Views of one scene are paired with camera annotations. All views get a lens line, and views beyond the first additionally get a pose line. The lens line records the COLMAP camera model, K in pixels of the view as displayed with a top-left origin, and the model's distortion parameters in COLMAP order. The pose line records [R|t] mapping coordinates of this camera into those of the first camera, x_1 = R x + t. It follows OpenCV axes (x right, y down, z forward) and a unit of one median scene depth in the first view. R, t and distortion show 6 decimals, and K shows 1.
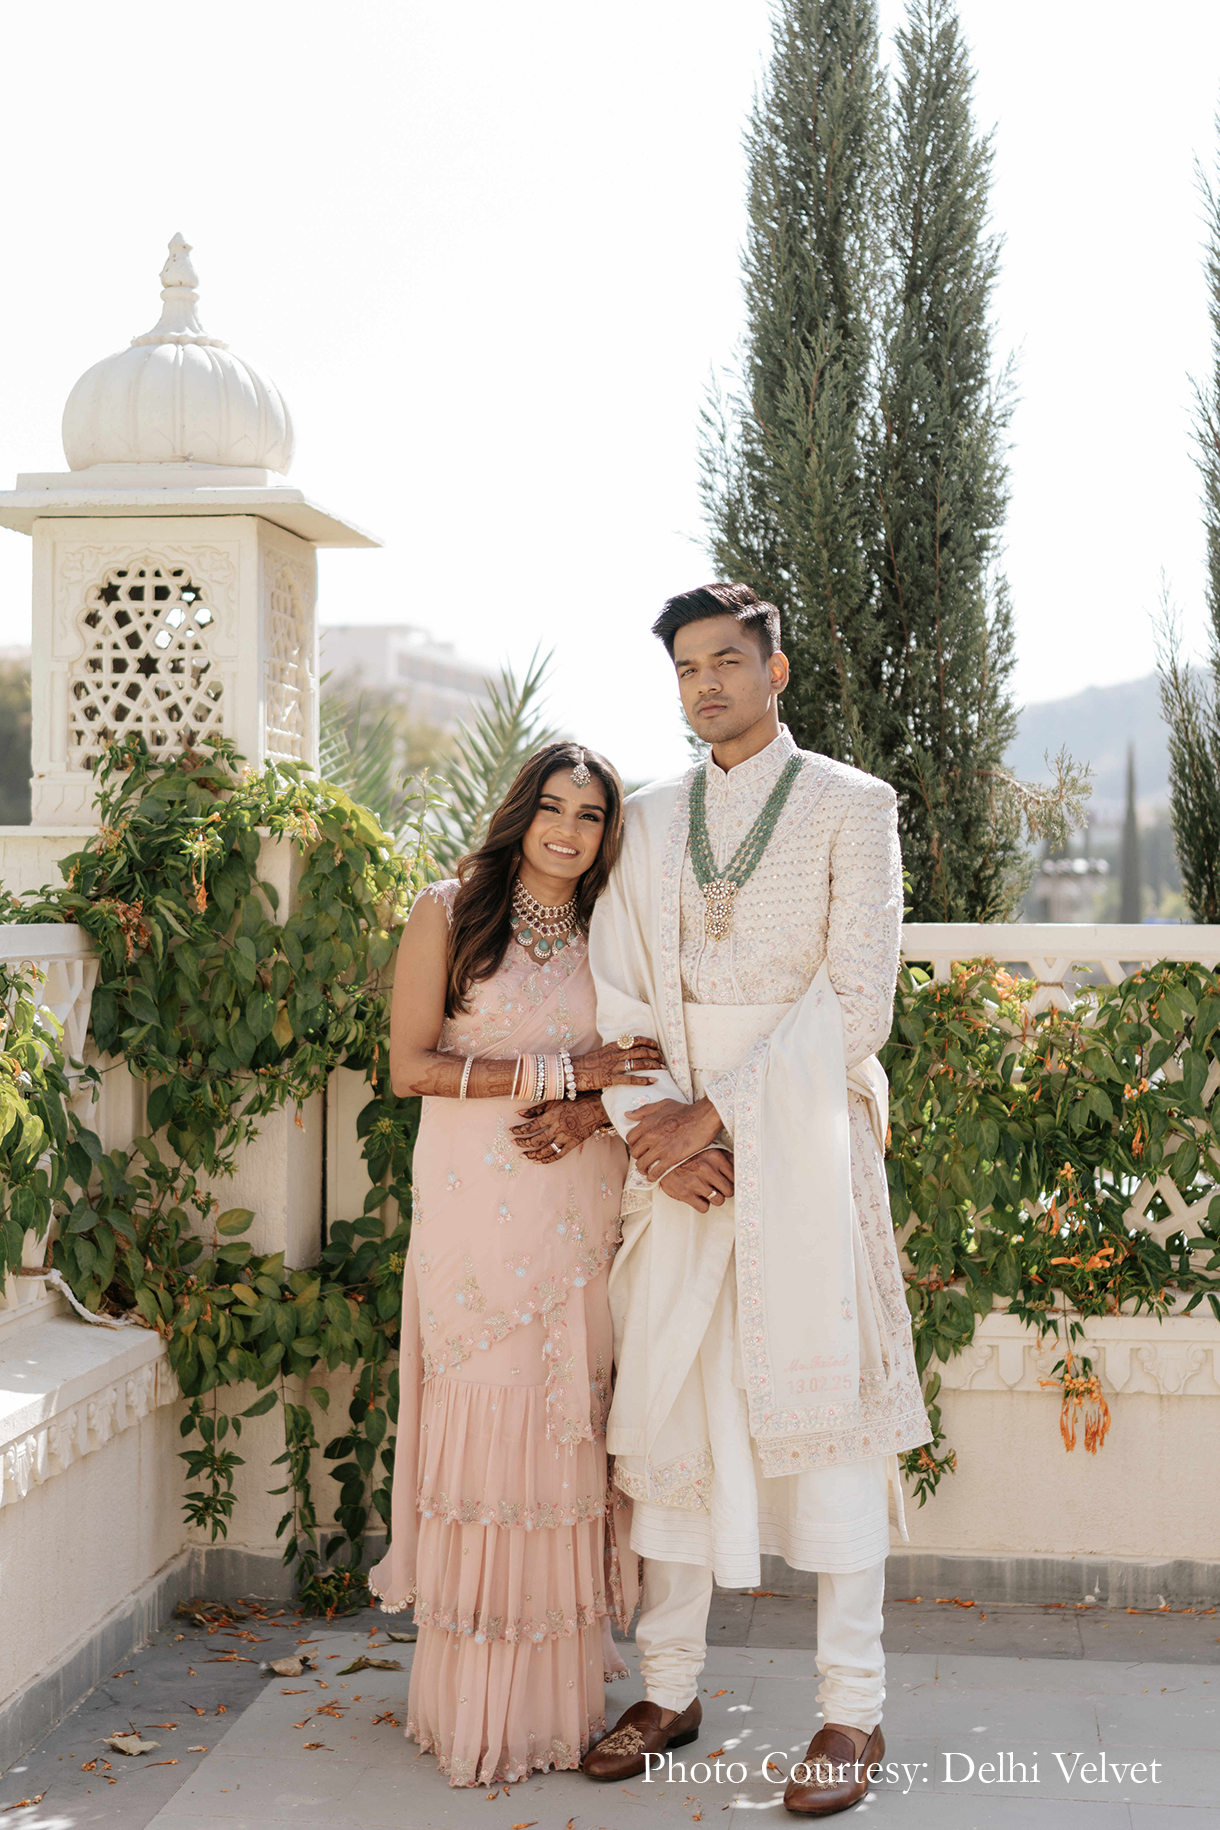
lens RADIAL K [[2568.0, 0, 610.0], [0, 2568.0, 915.0], [0, 0, 1]] dist [0.029995, -0.098385]
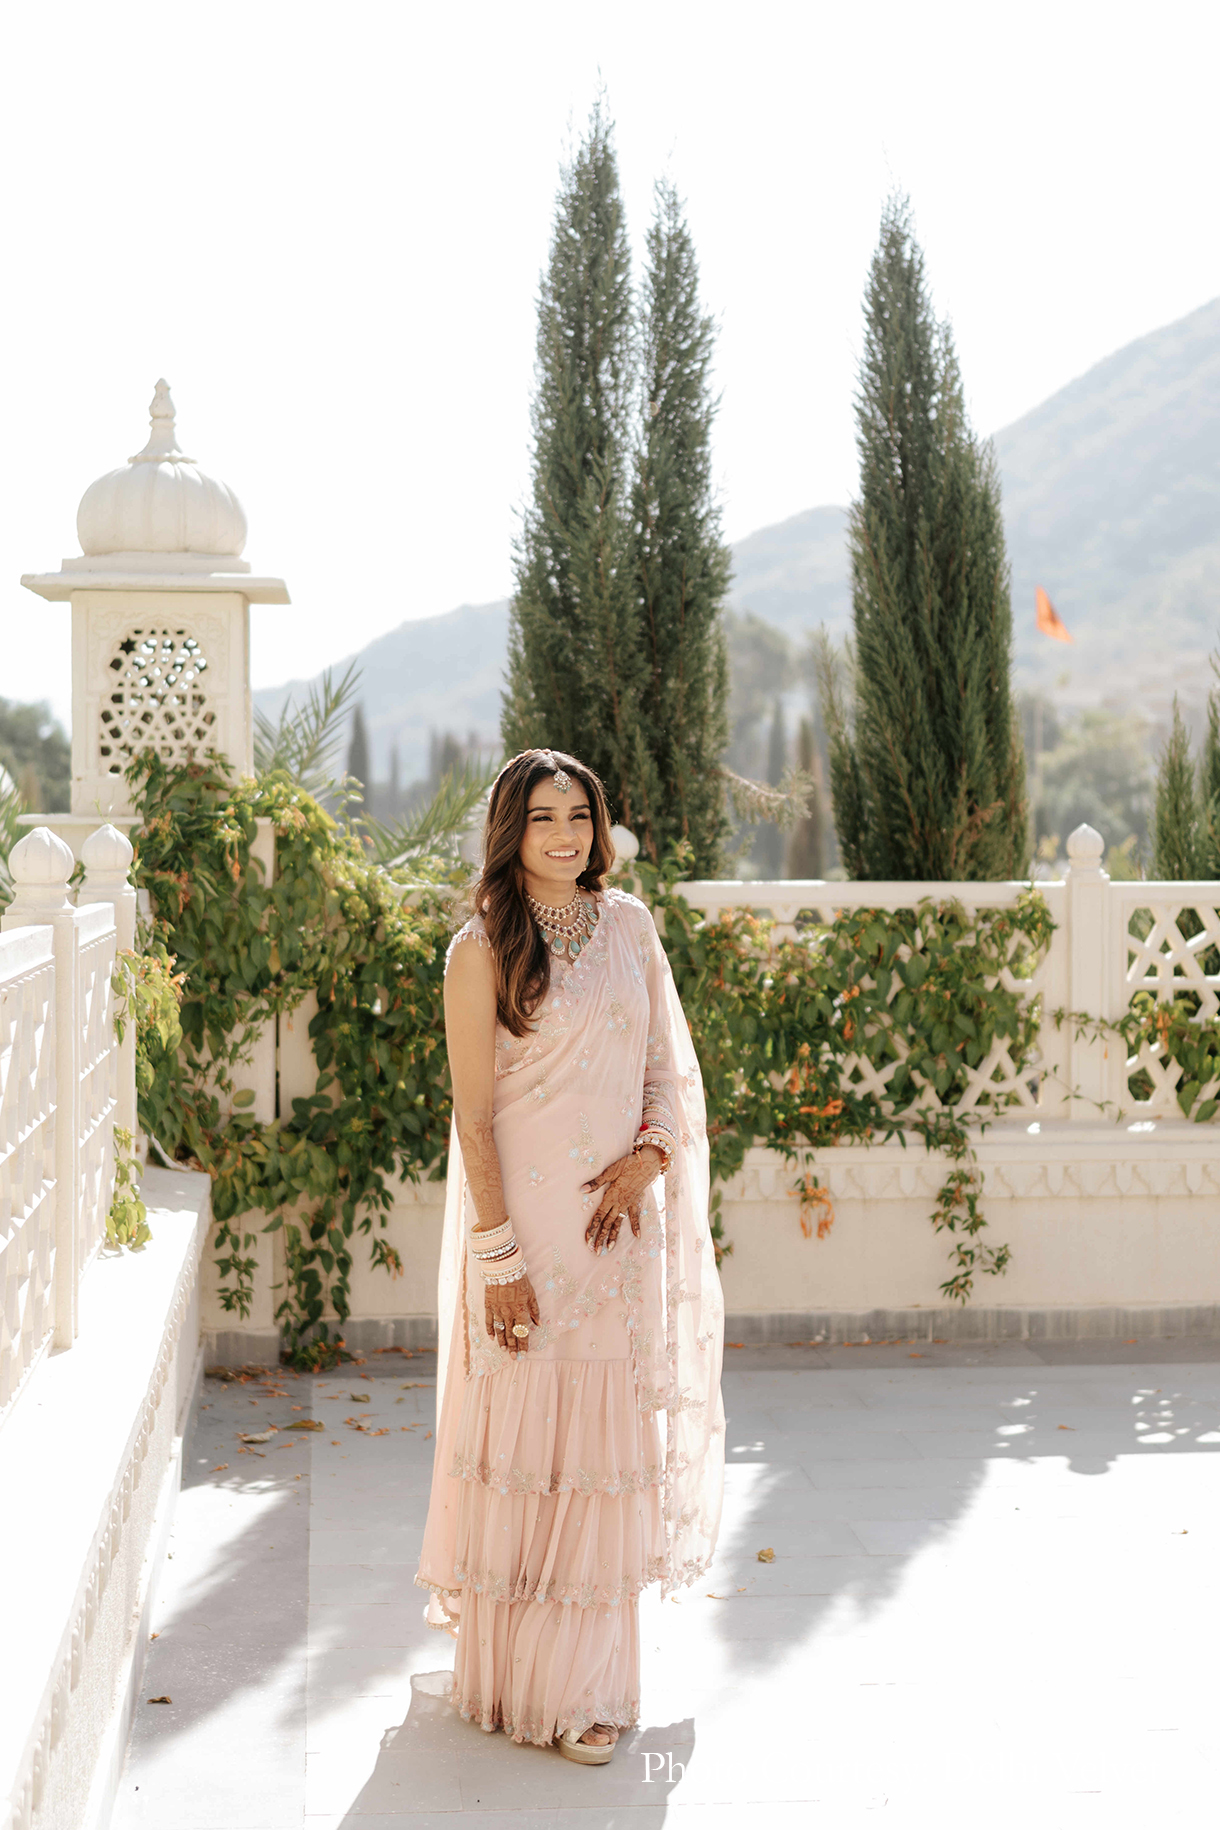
lens RADIAL K [[2568.0, 0, 610.0], [0, 2568.0, 915.0], [0, 0, 1]] dist [0.029995, -0.098385]
pose [[0.975232, -0.009570, 0.220979, -0.254968], [0.003294, 0.999581, 0.028753, -0.020739], [-0.221162, -0.027313, 0.974855, -0.408571]]
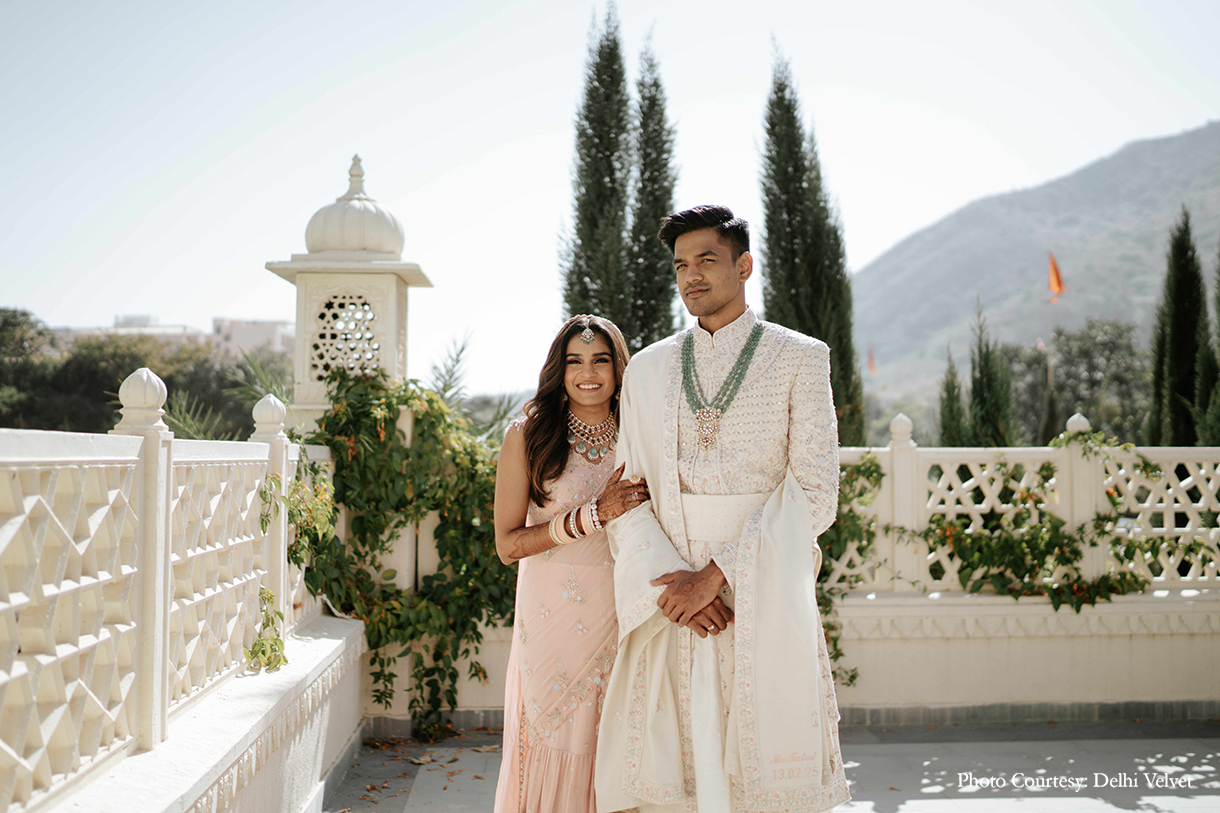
lens RADIAL K [[1207.1, 0, 610.0], [0, 1207.1, 406.5], [0, 0, 1]] dist [-0.100512, 0.216847]
pose [[0.985072, 0.006565, 0.172018, -0.134319], [0.001651, 0.998866, -0.047577, 0.018801], [-0.172135, 0.047151, 0.983944, -0.110916]]
